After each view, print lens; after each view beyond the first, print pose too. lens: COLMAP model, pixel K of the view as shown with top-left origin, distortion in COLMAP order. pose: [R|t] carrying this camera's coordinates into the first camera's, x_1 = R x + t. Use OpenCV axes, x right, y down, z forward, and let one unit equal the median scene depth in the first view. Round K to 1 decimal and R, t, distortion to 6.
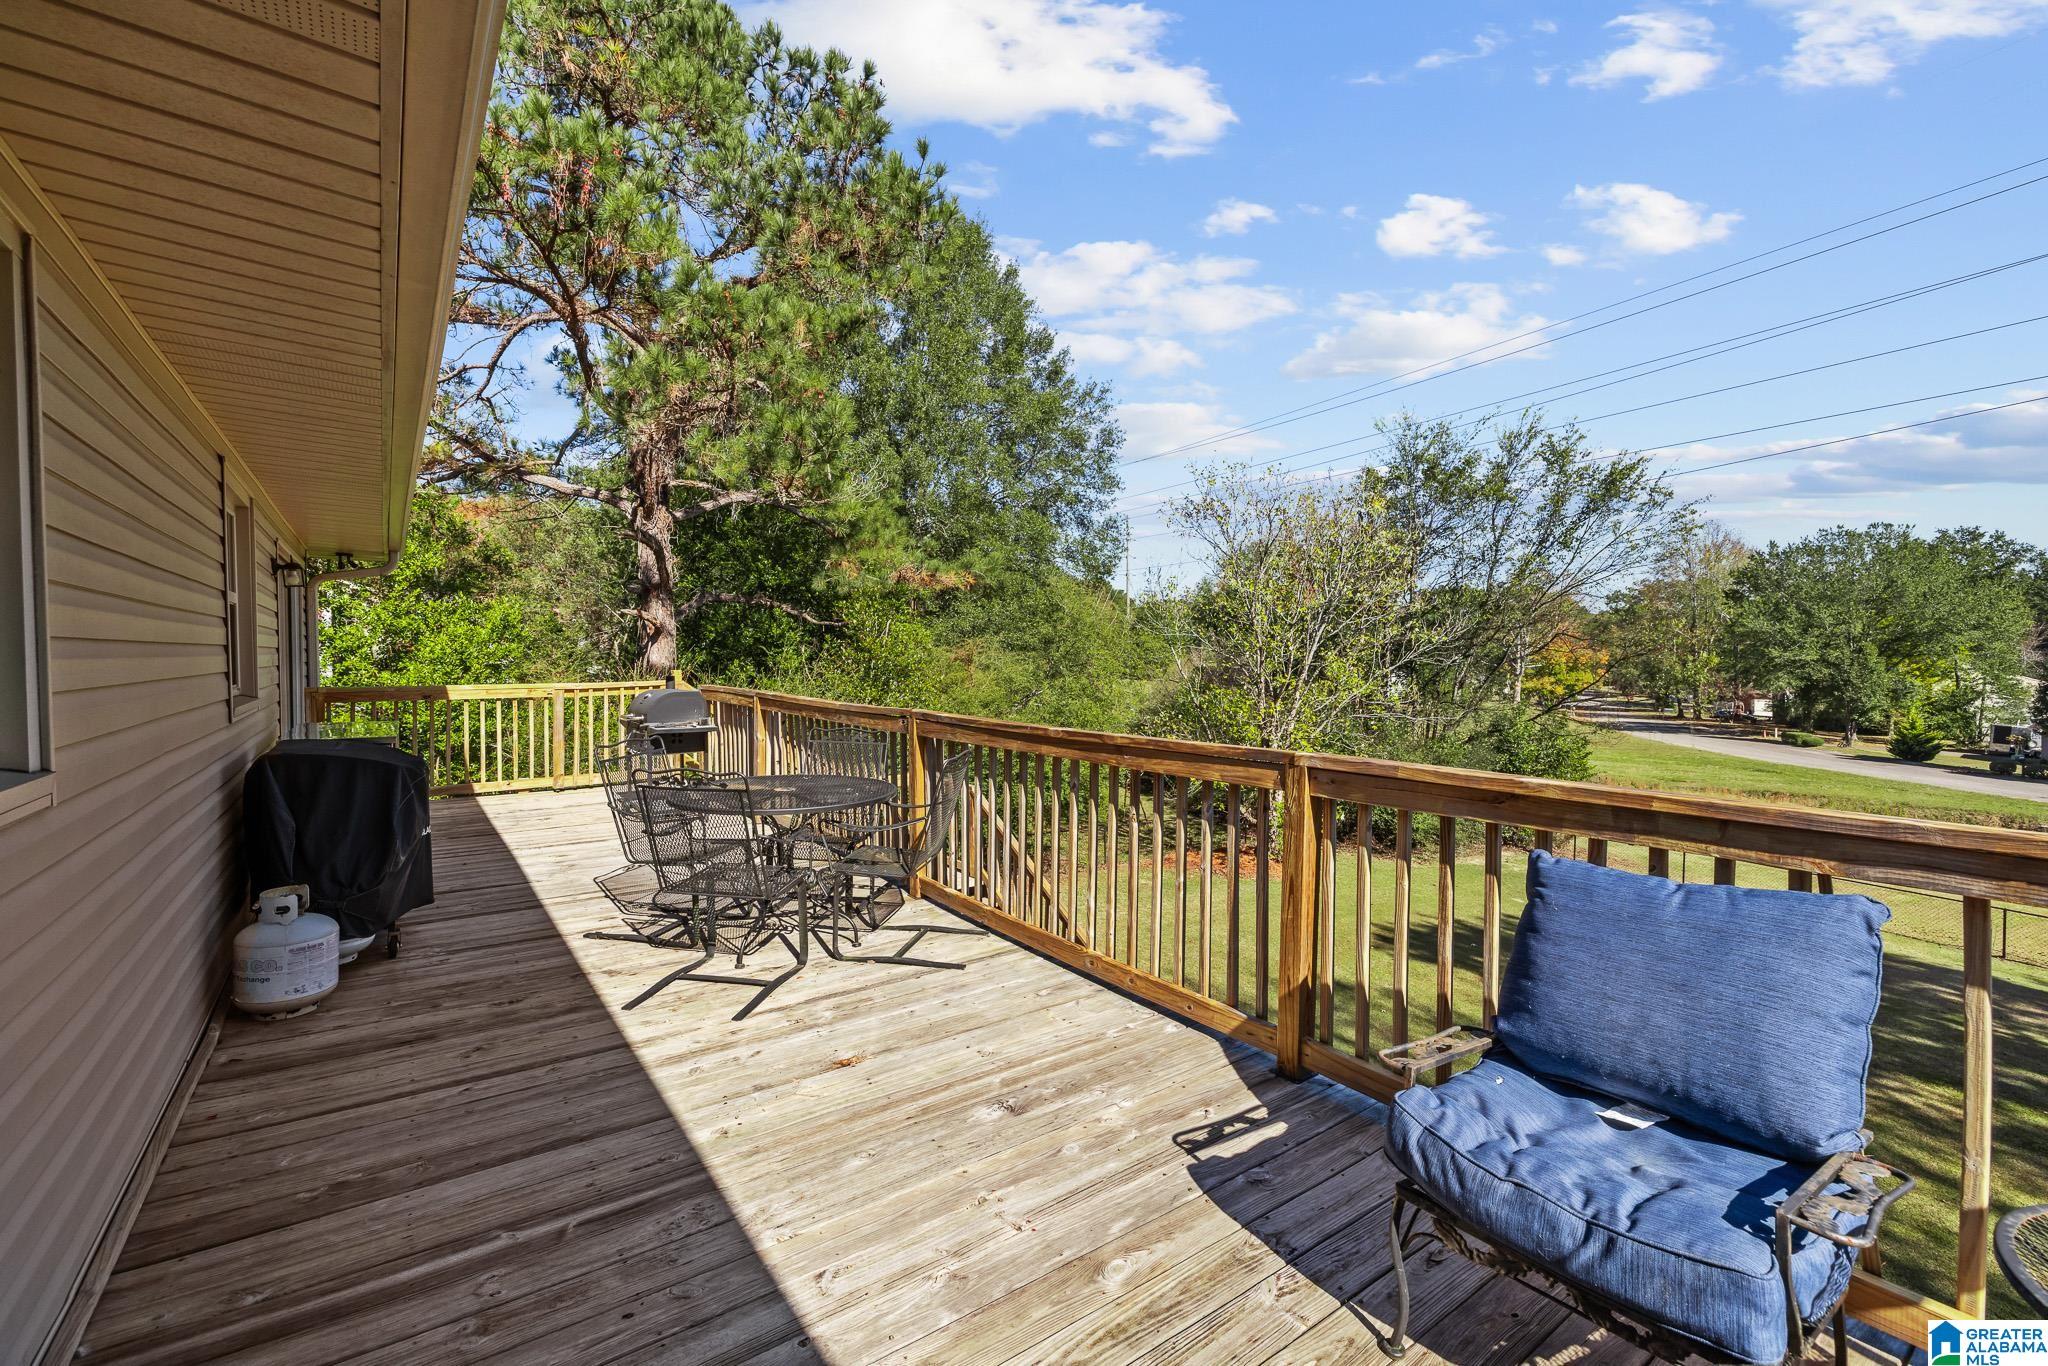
lens RADIAL K [[878.7, 0, 1021.5], [0, 878.7, 667.9], [0, 0, 1]] dist [0.001501, 0.000442]
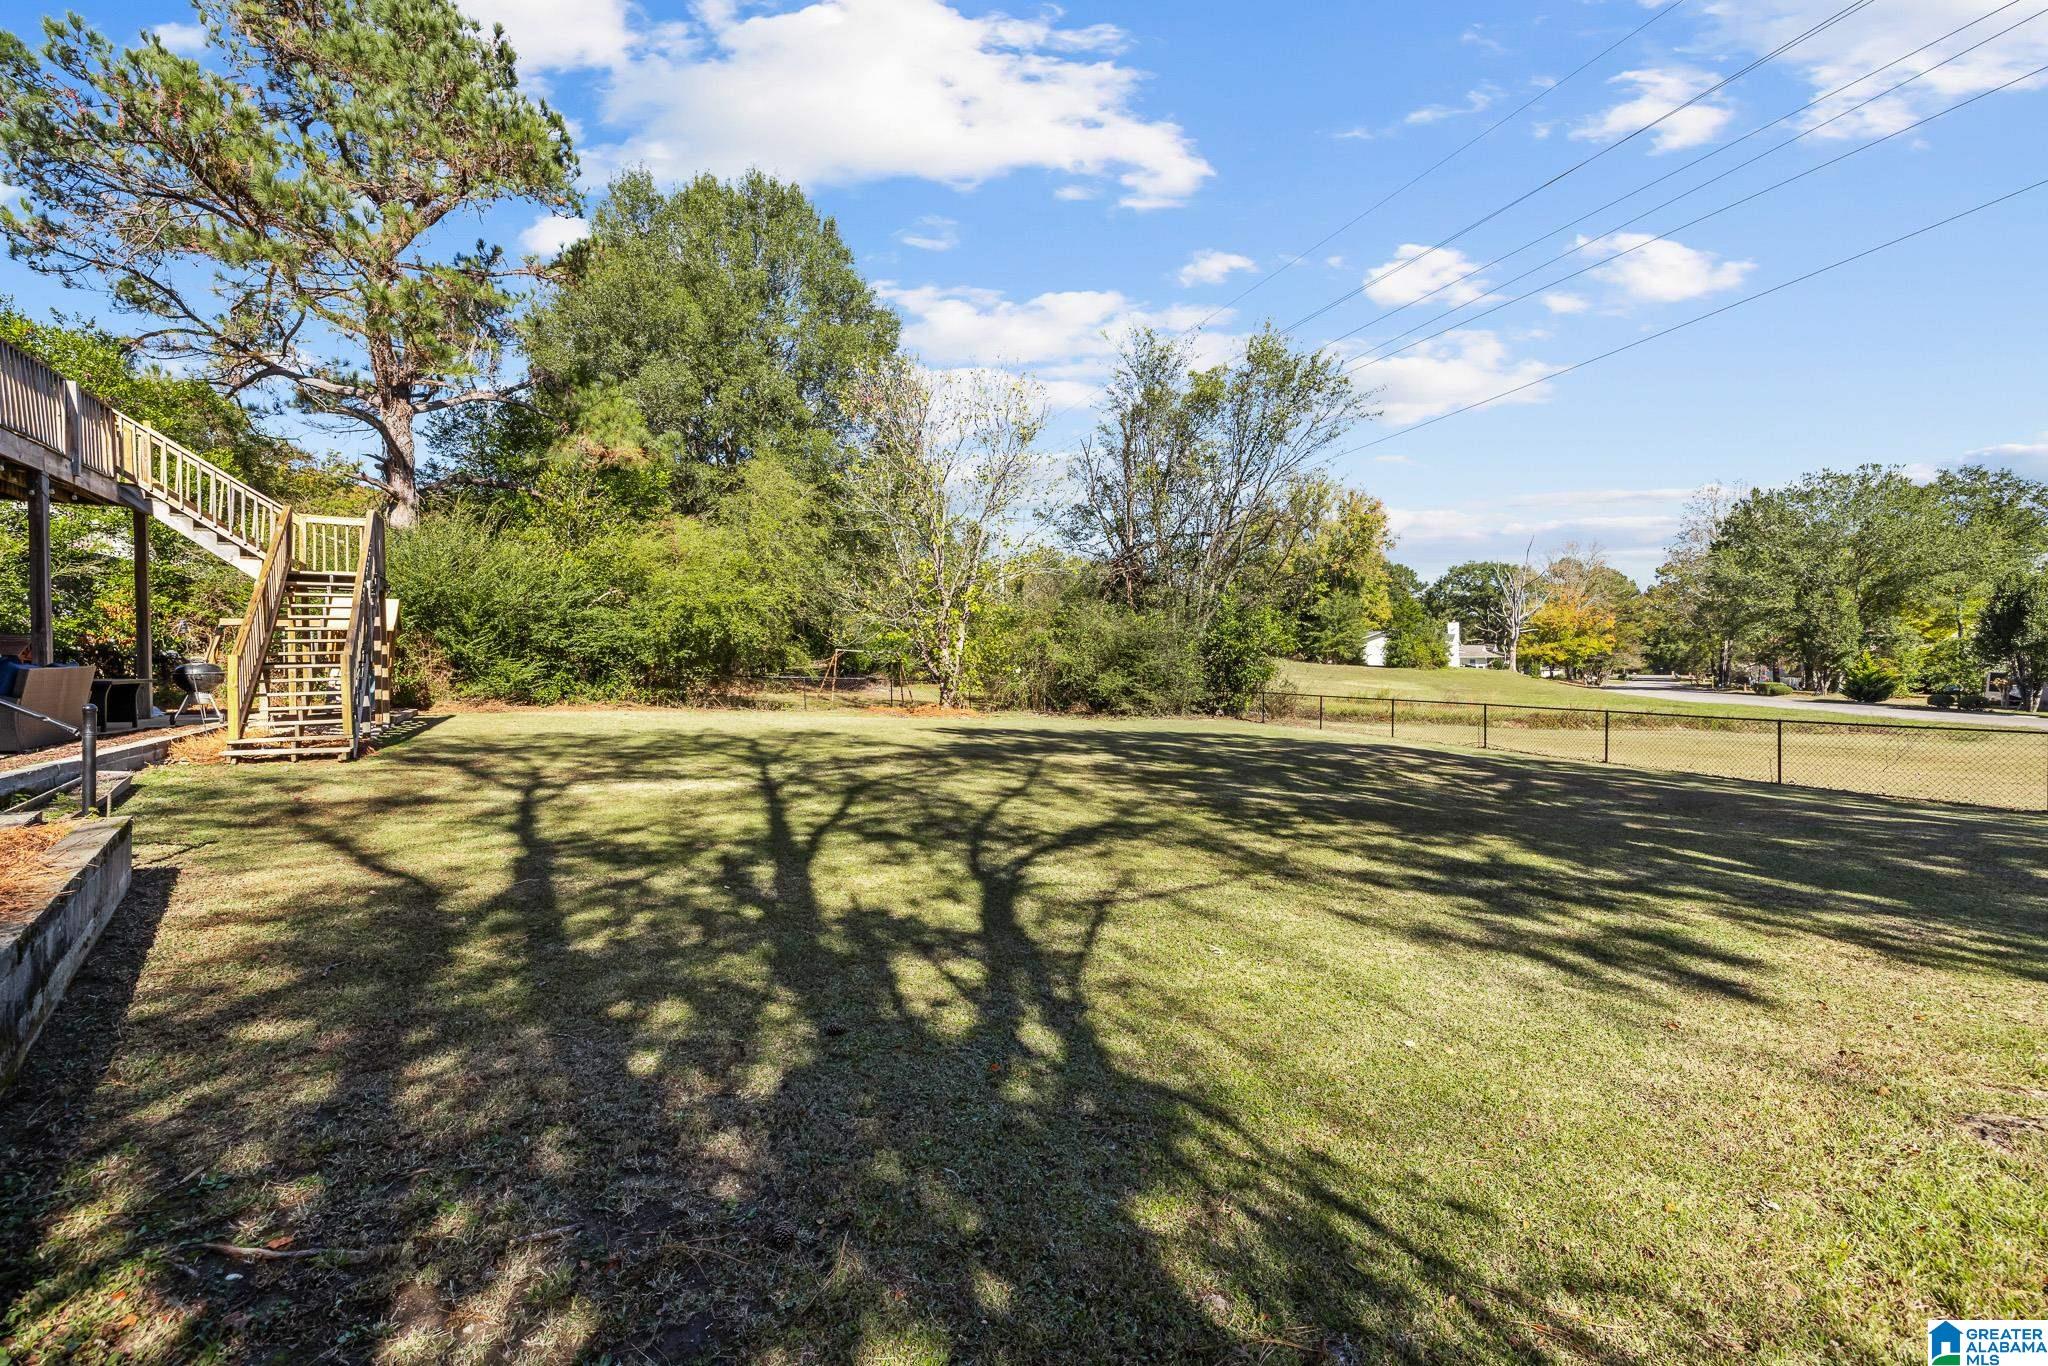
lens RADIAL K [[878.7, 0, 1022.5], [0, 878.7, 677.0], [0, 0, 1]] dist [0.001501, 0.000442]
pose [[0.994980, -0.006251, -0.099874, 0.160831], [0.006669, 0.999970, 0.003851, 0.057267], [0.099847, -0.004498, 0.994993, -0.042326]]
